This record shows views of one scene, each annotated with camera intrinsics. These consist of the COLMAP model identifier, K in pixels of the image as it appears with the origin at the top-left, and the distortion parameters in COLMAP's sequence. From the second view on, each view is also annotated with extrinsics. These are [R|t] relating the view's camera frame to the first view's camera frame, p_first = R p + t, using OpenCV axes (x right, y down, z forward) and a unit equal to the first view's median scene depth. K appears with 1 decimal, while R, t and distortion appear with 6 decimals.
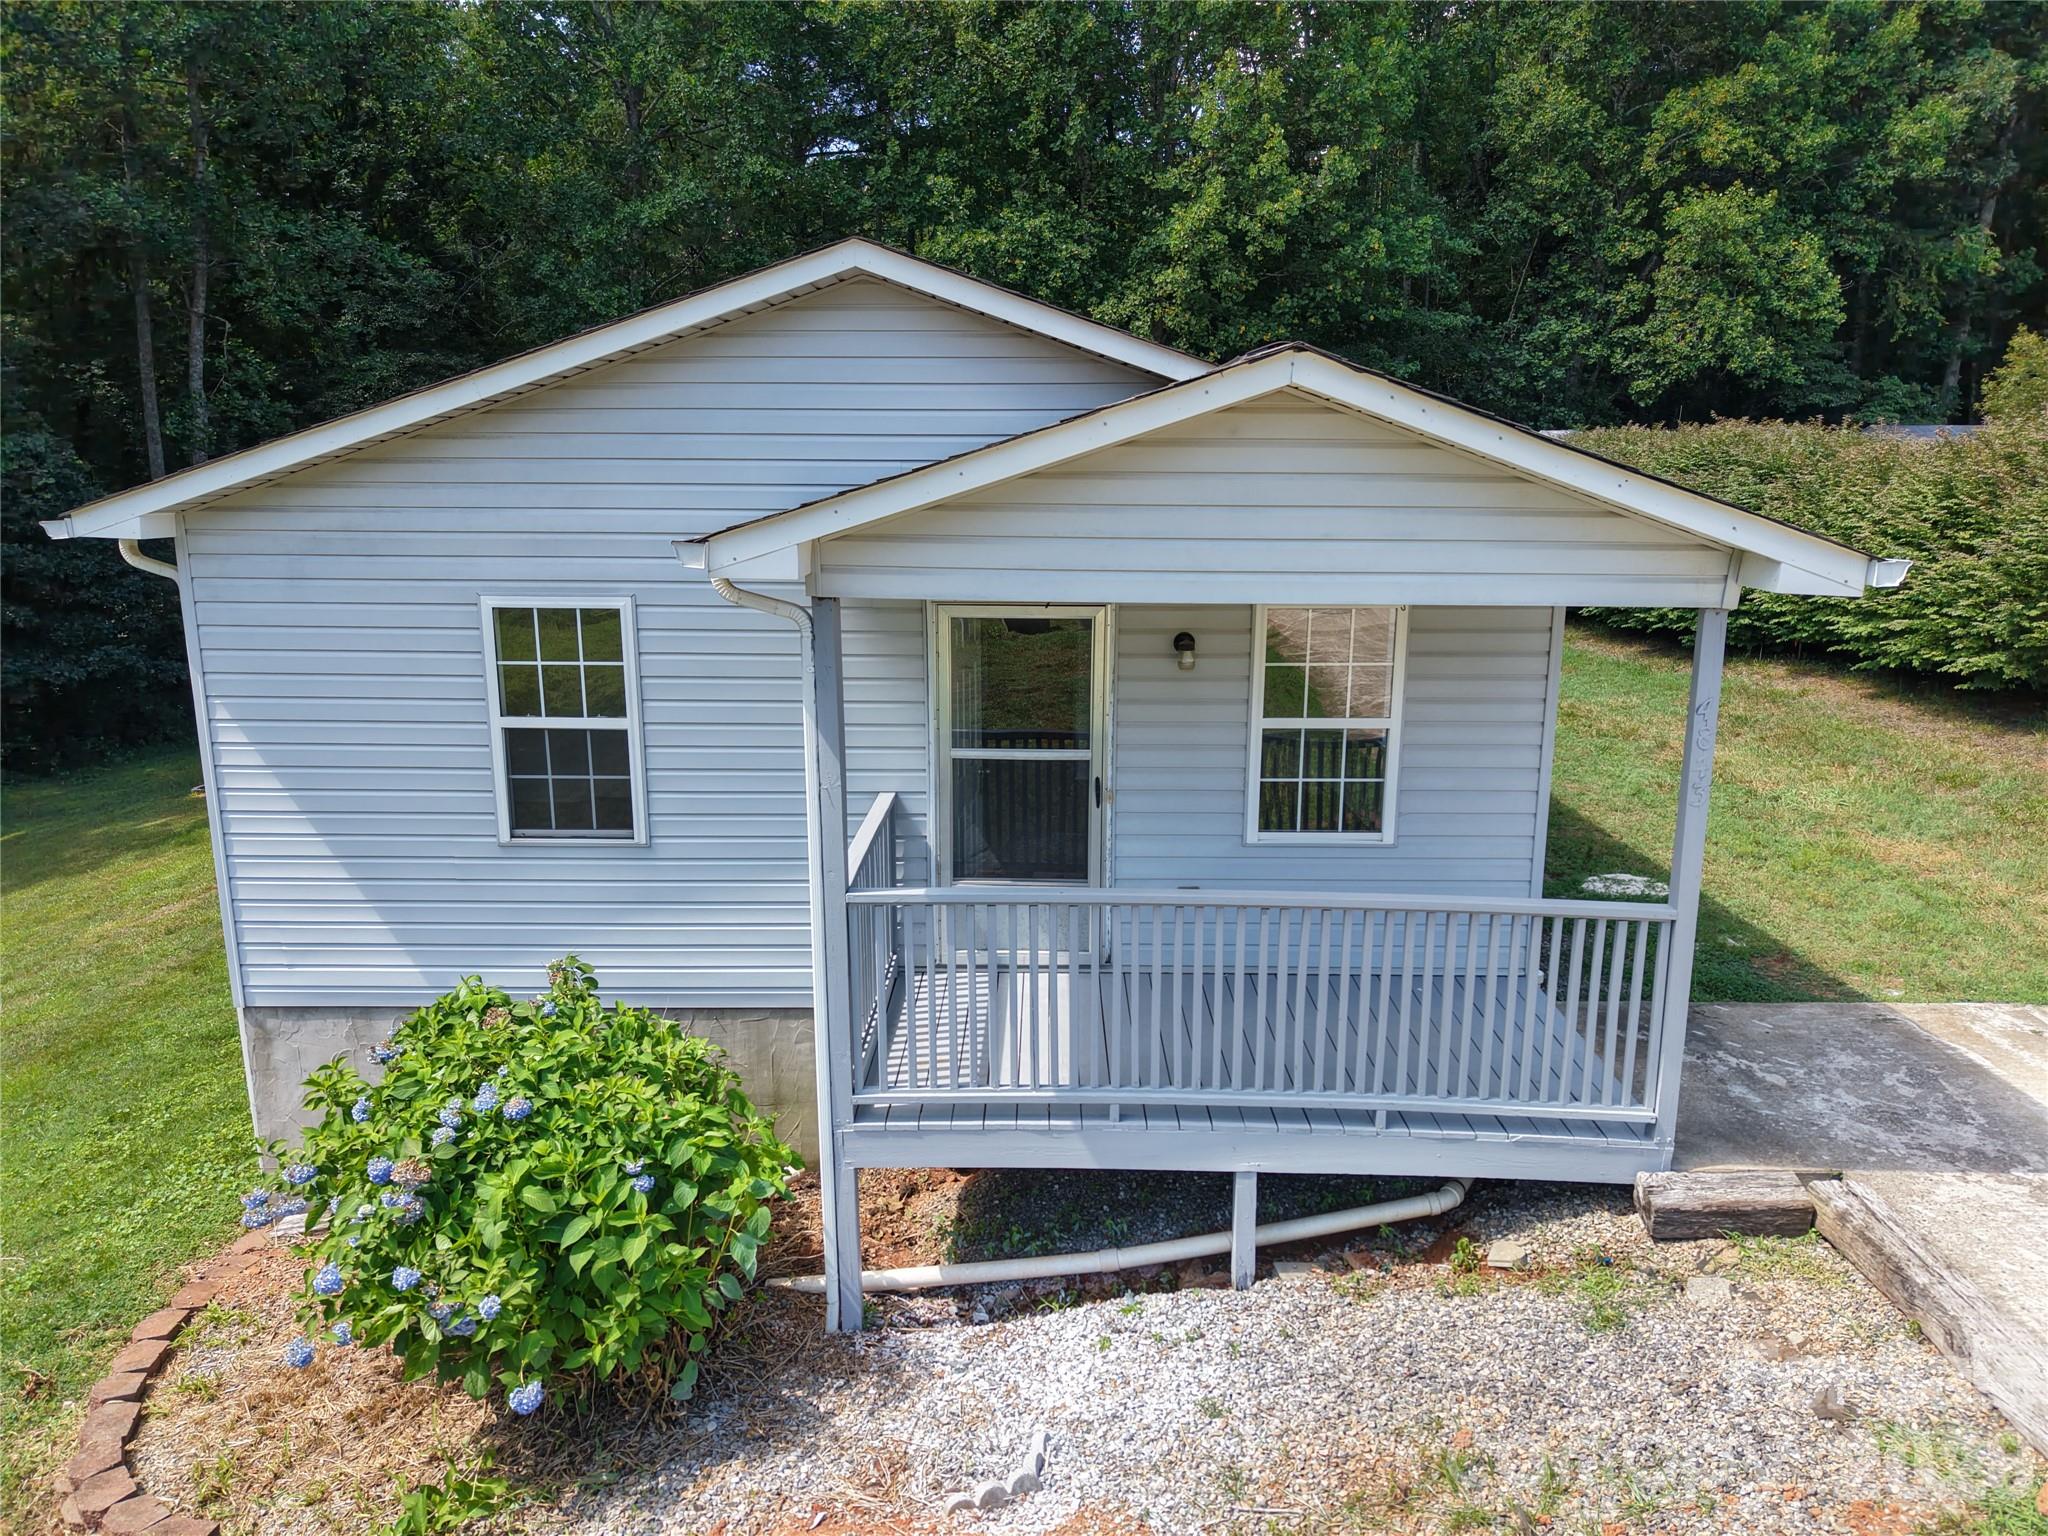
lens RADIAL K [[1369.4, 0, 1025.3], [0, 1369.4, 756.4], [0, 0, 1]] dist [-0.006030, -0.000255]
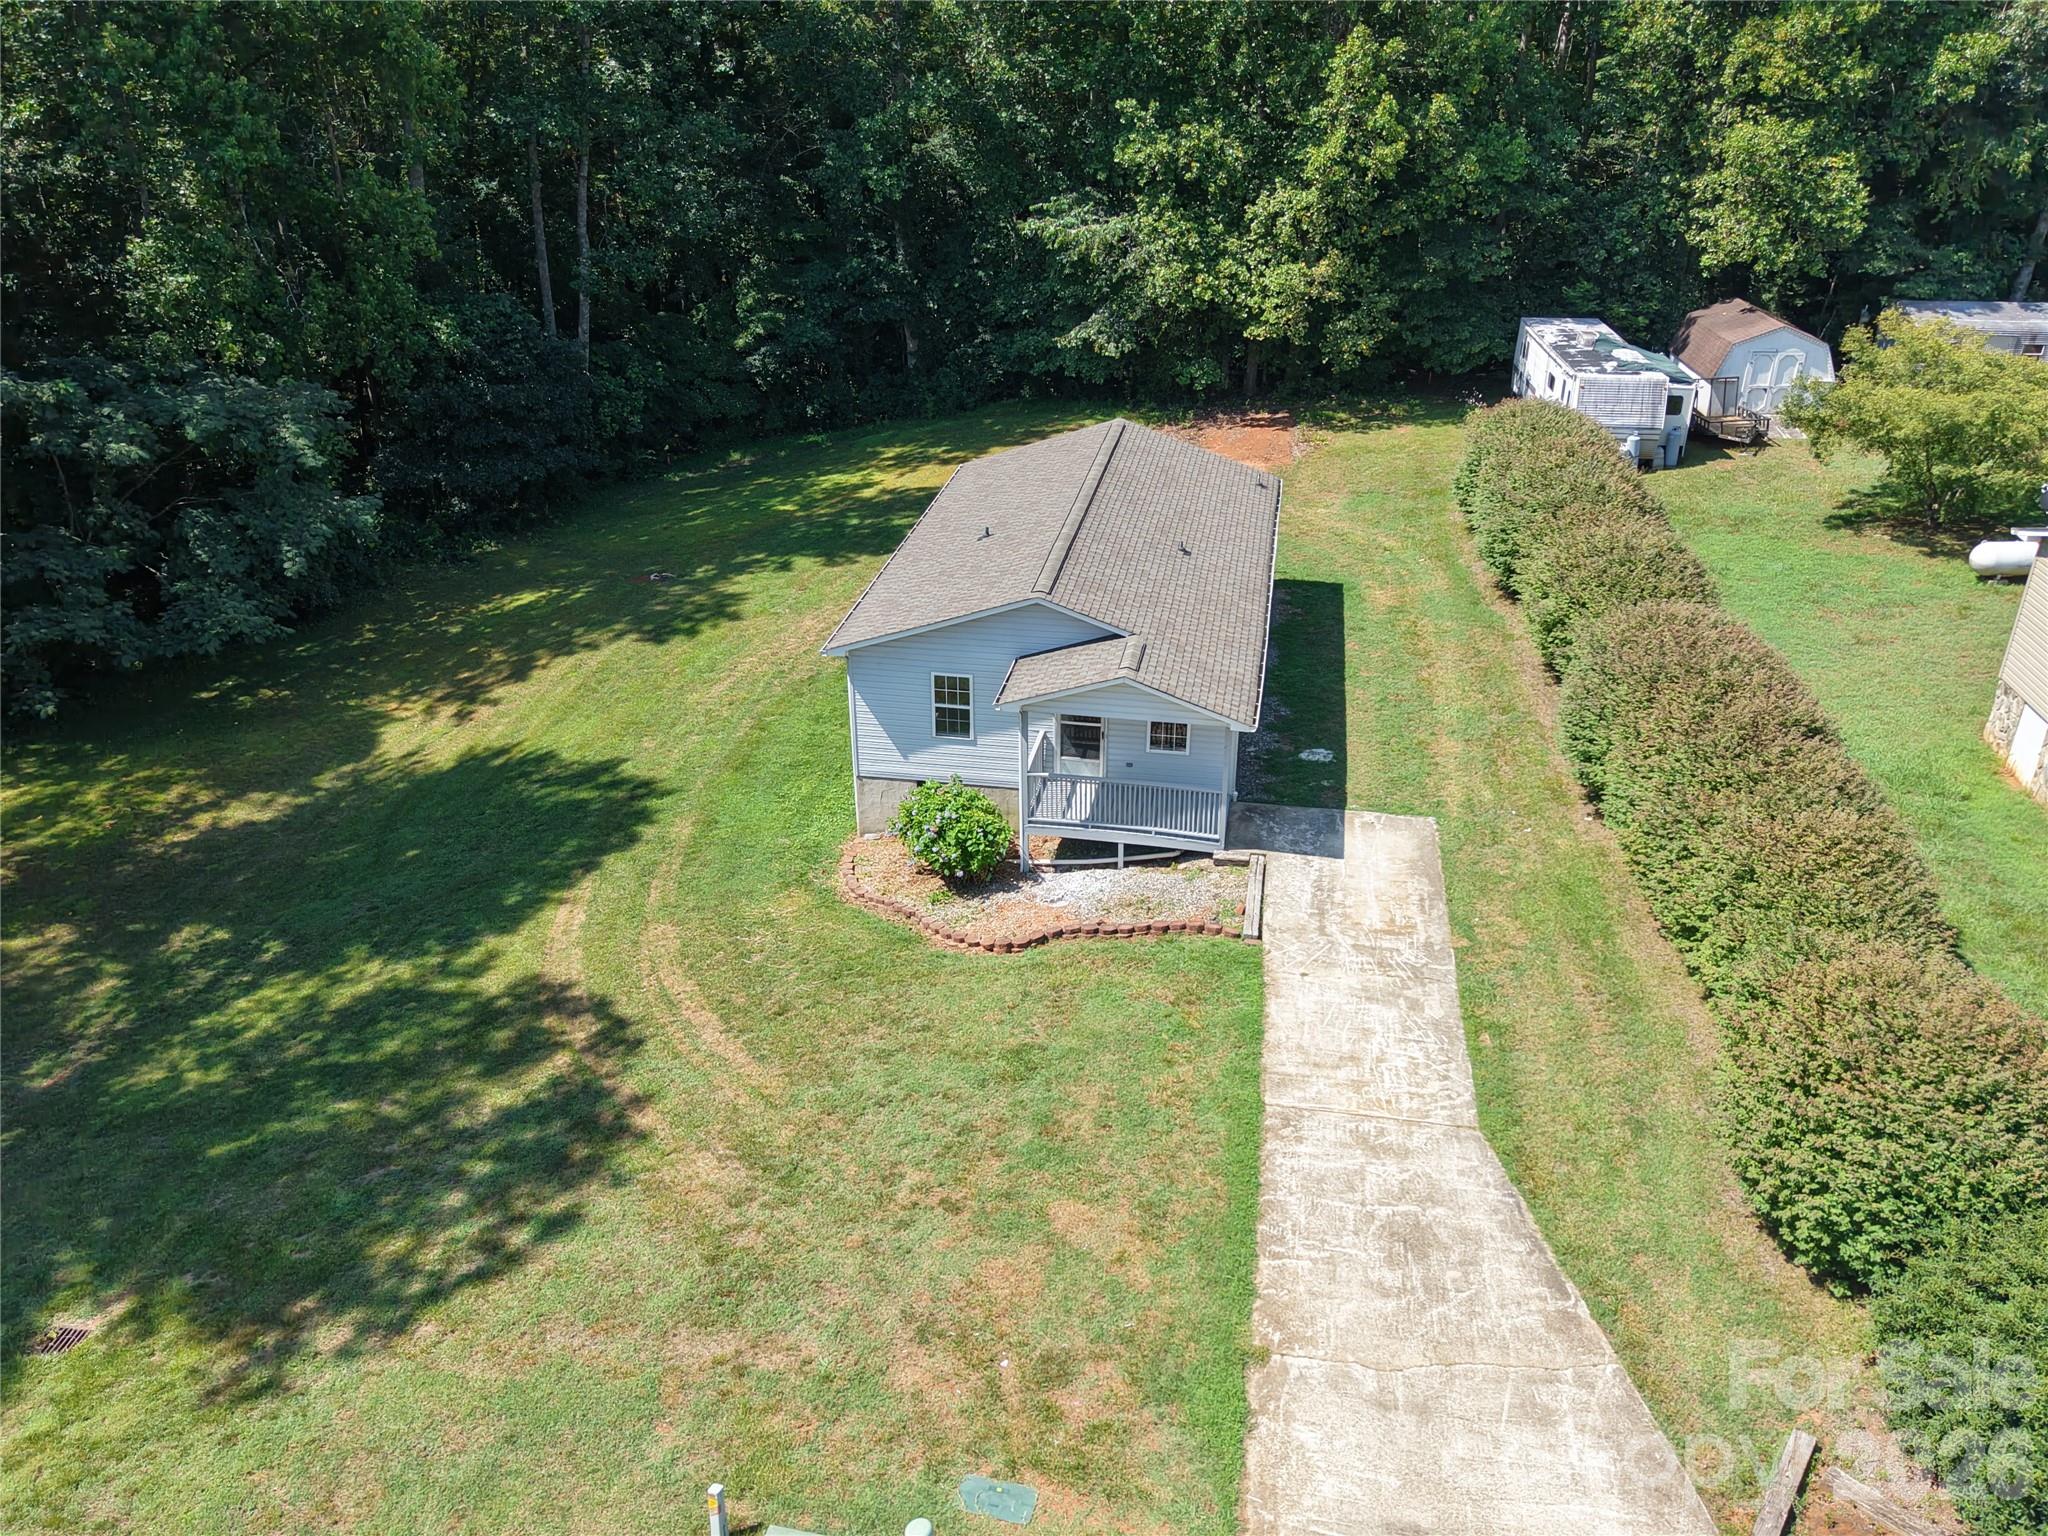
lens RADIAL K [[1529.6, 0, 1020.1], [0, 1529.6, 800.6], [0, 0, 1]] dist [0.087629, -0.138892]
pose [[0.986738, 0.072761, -0.145101, 0.423599], [-0.030142, 0.960494, 0.276663, -0.889810], [0.159499, -0.268621, 0.949949, -2.782800]]
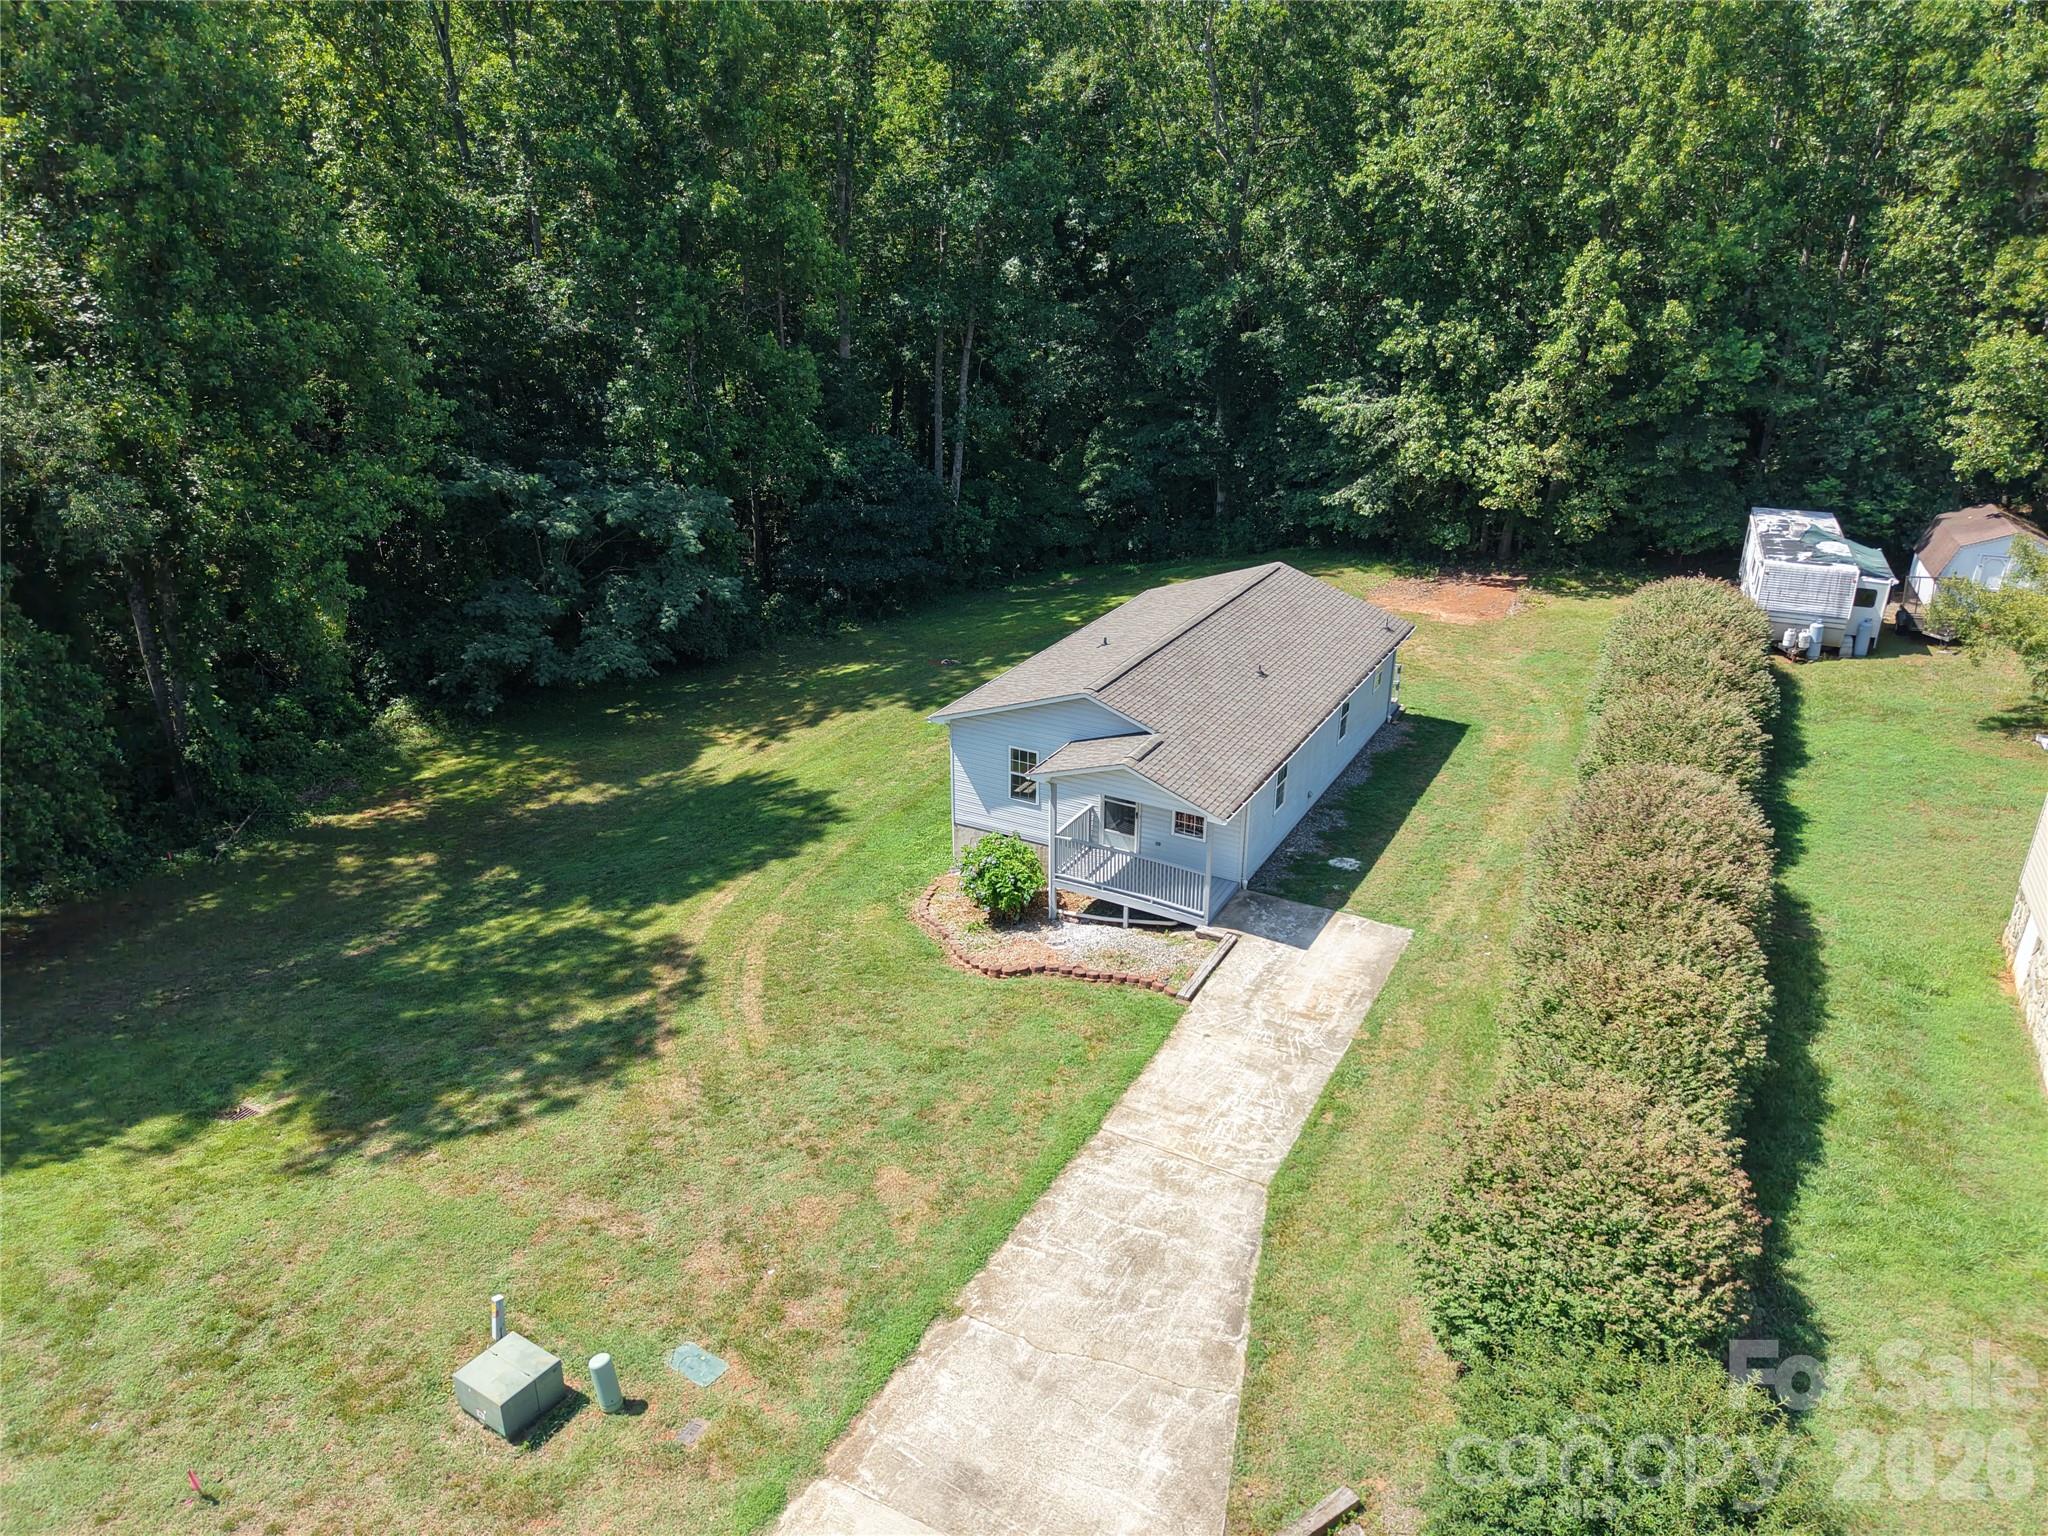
lens RADIAL K [[1325.9, 0, 1025.9], [0, 1325.9, 793.1], [0, 0, 1]] dist [0.064922, -0.072703]
pose [[0.882270, 0.190386, -0.430527, 1.467539], [-0.097412, 0.968608, 0.228711, -0.924209], [0.460555, -0.159846, 0.873120, -2.633204]]
